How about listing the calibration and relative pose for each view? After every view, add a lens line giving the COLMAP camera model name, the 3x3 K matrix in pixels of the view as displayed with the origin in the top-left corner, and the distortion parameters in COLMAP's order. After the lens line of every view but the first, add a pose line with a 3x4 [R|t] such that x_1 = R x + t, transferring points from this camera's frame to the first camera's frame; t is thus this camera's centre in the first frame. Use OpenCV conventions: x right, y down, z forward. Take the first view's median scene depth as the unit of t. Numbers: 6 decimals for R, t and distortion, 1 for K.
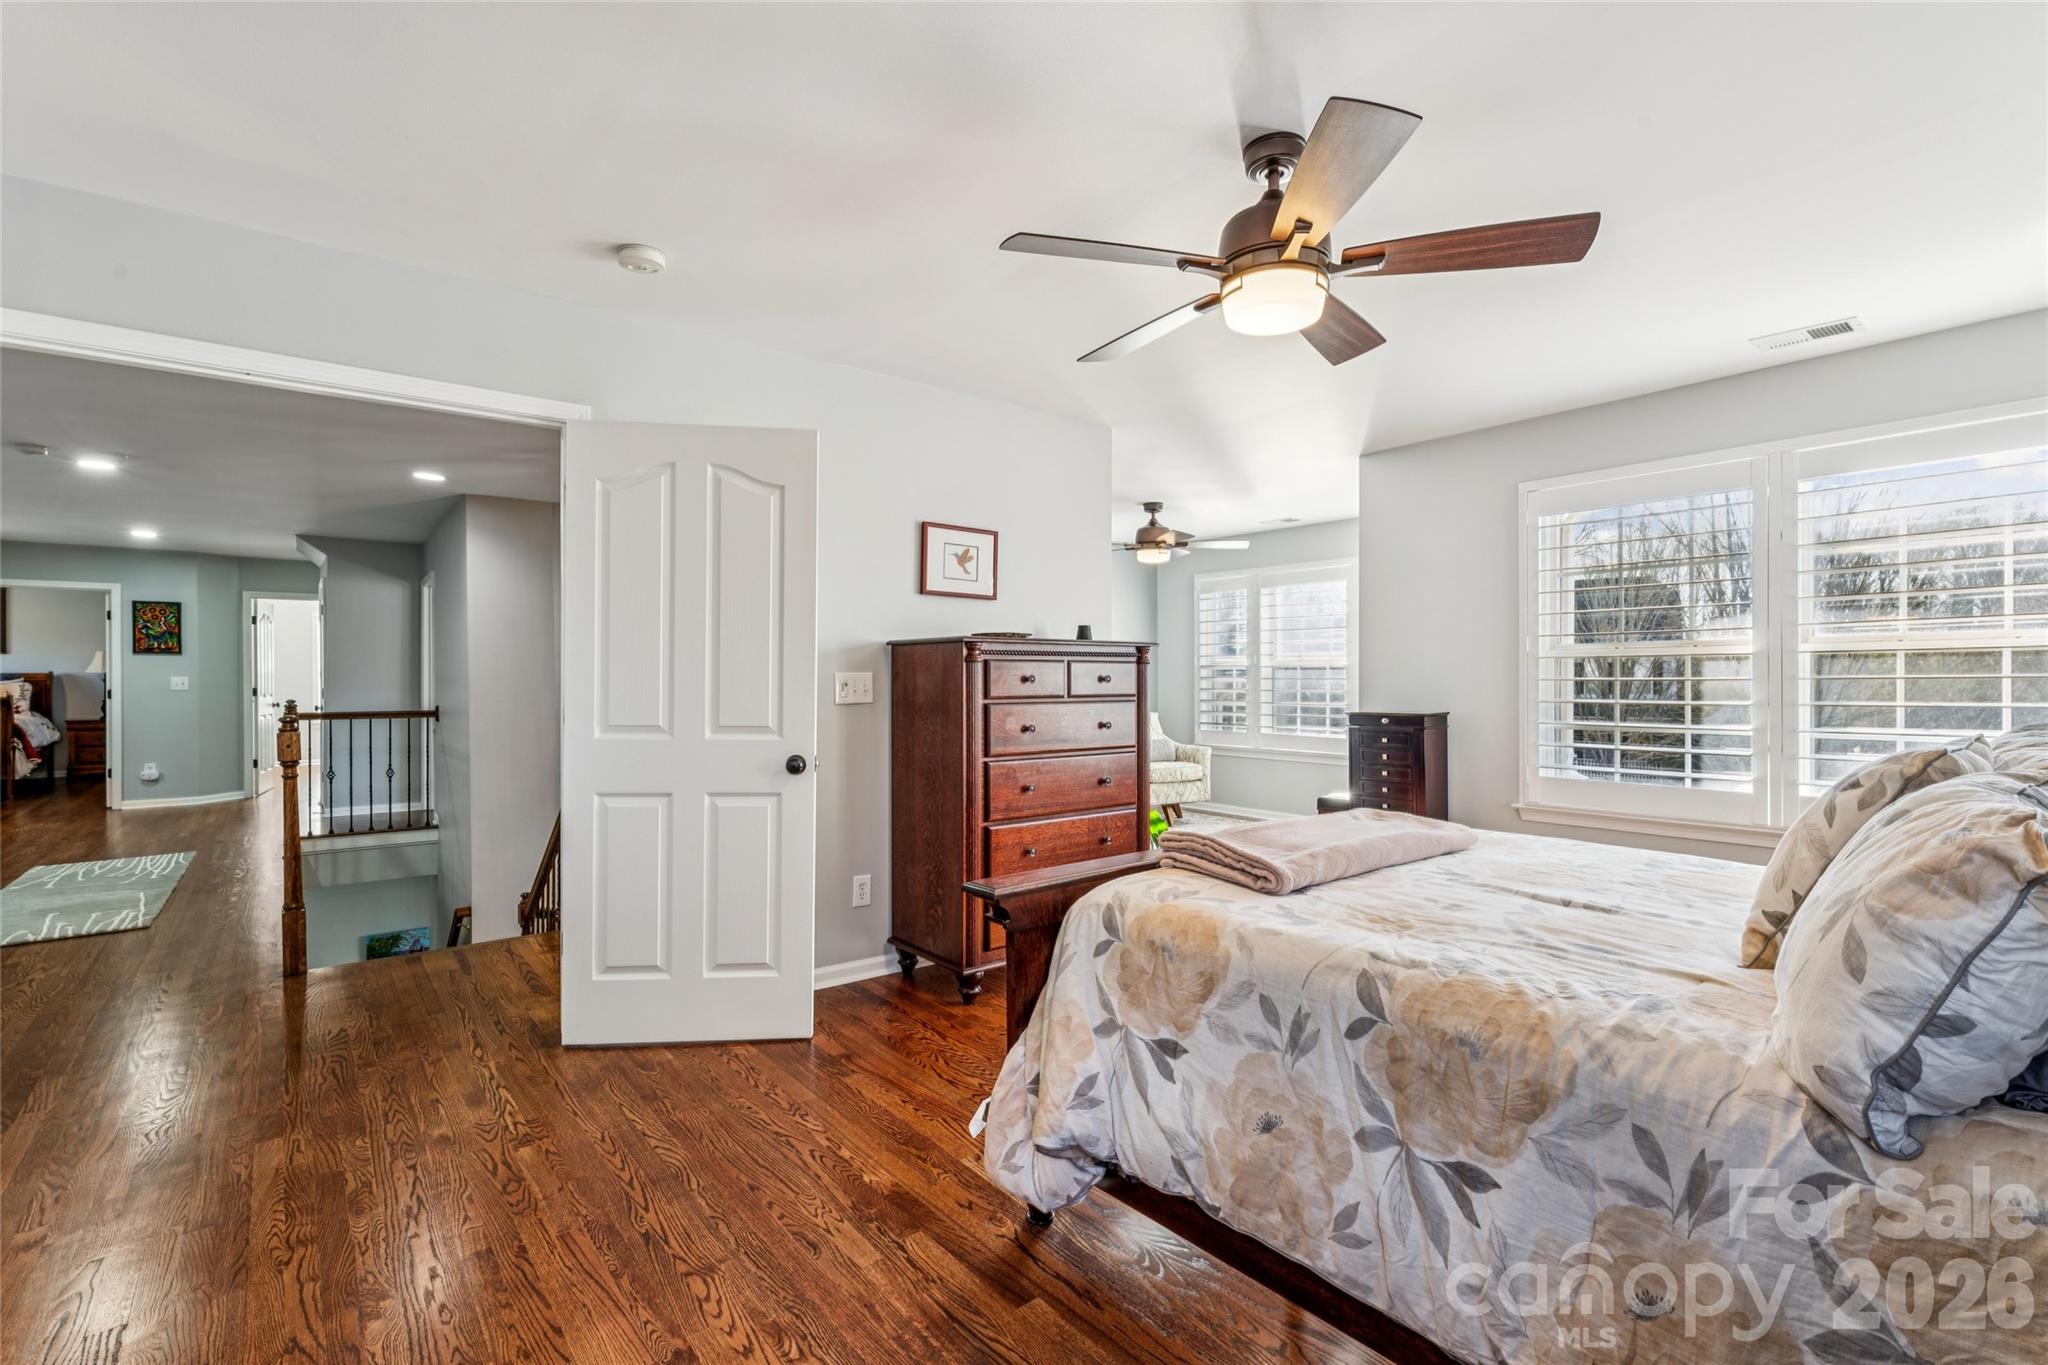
lens RADIAL K [[932.5, 0, 1023.1], [0, 932.5, 684.7], [0, 0, 1]] dist [0.001960, 0.000607]
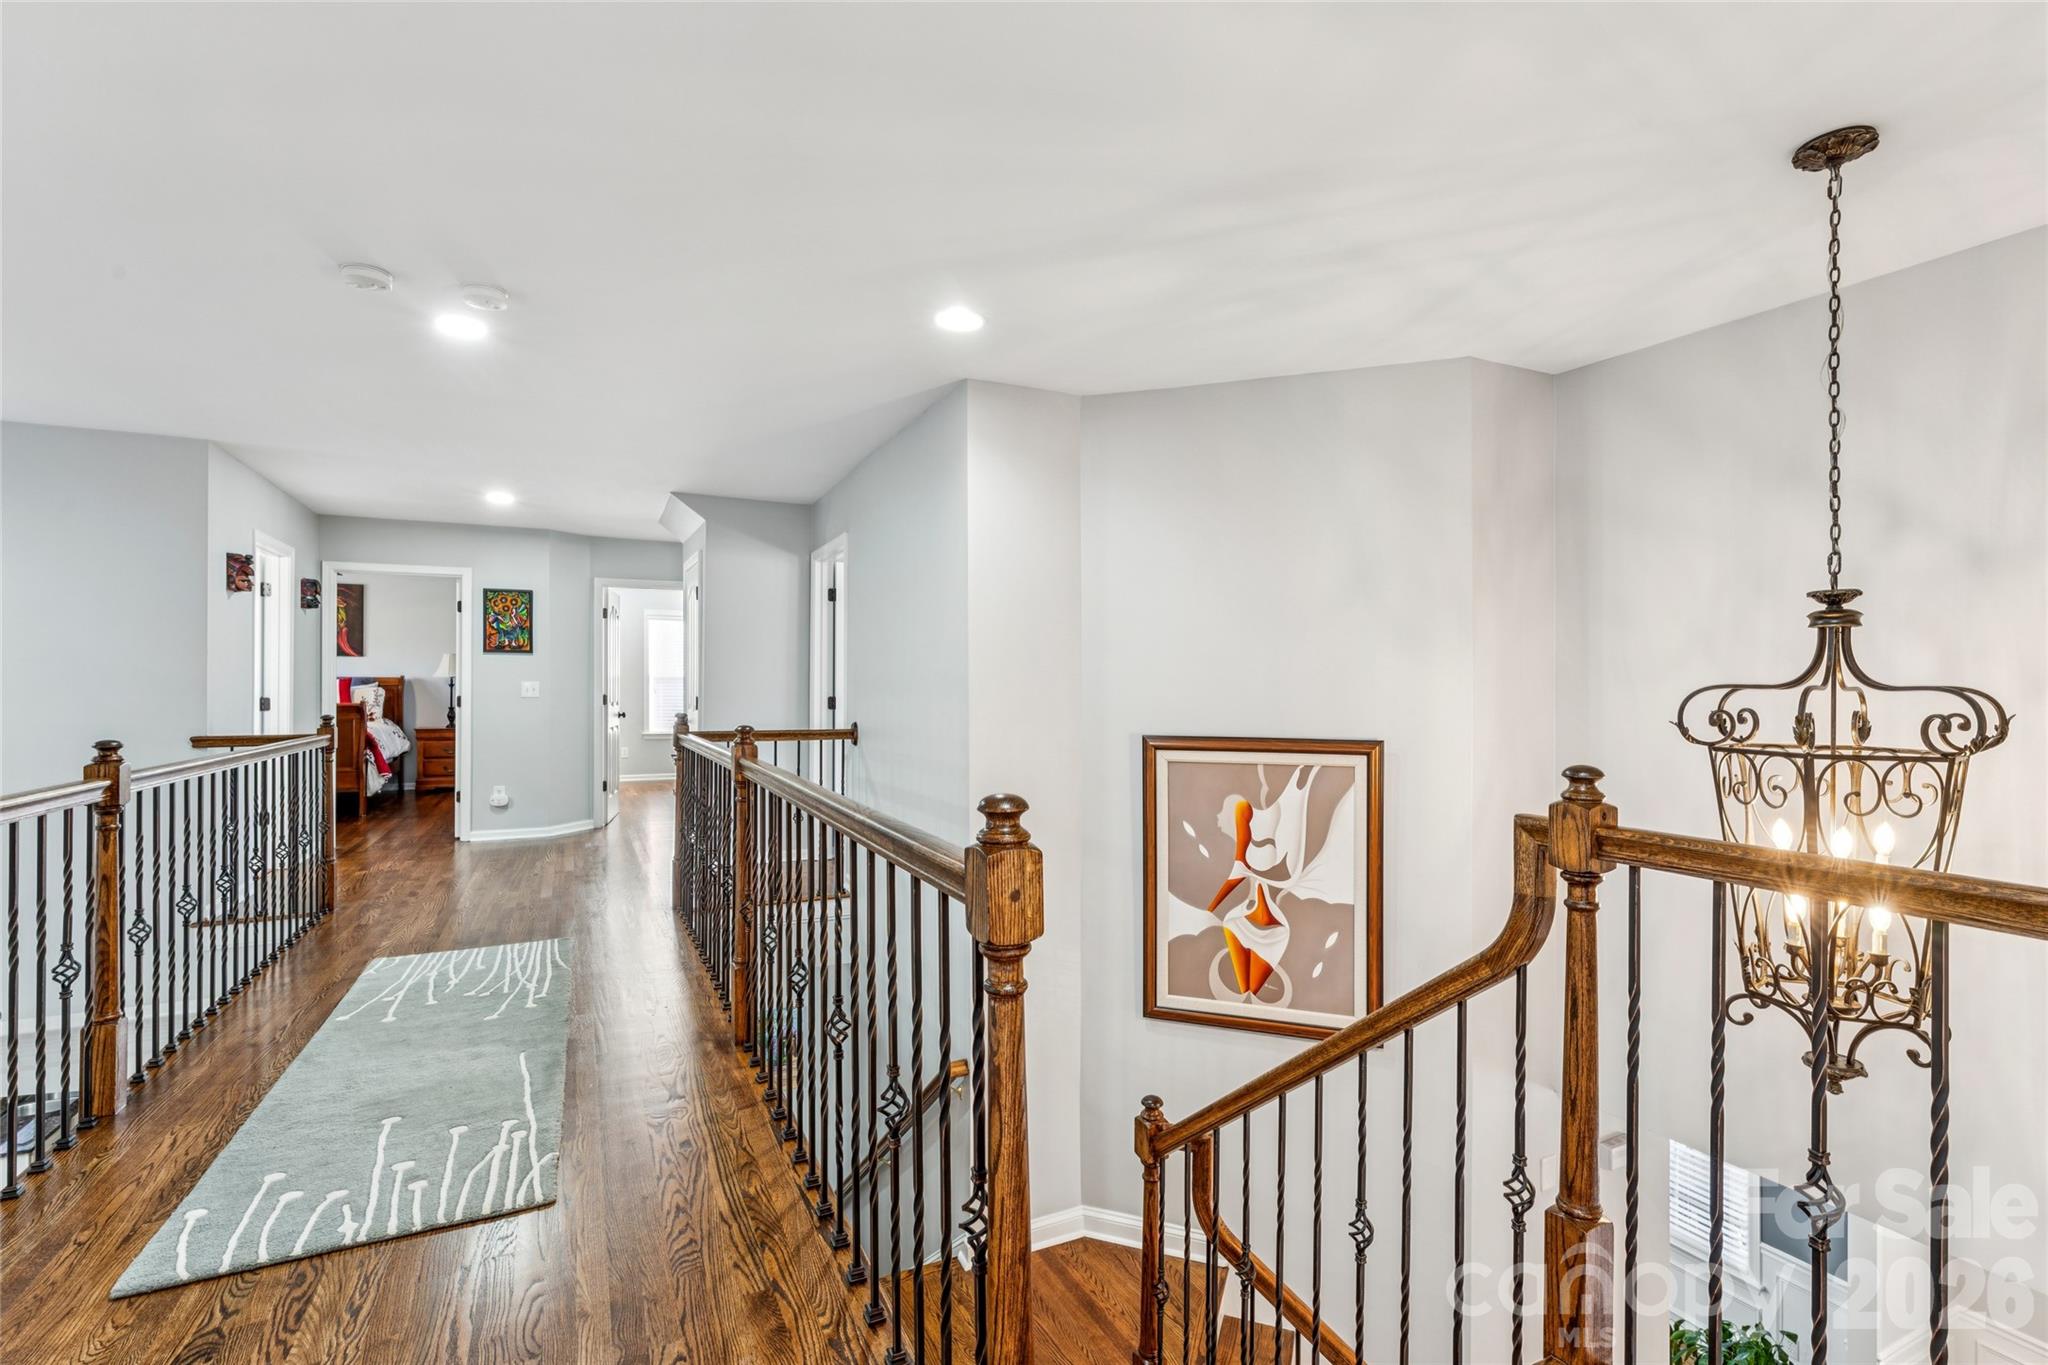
lens RADIAL K [[932.5, 0, 1016.5], [0, 932.5, 684.4], [0, 0, 1]] dist [0.001960, 0.000607]
pose [[0.974643, 0.002338, -0.223754, -0.297911], [-0.003995, 0.999968, -0.006956, -0.001349], [0.223731, 0.007673, 0.974621, 0.291546]]
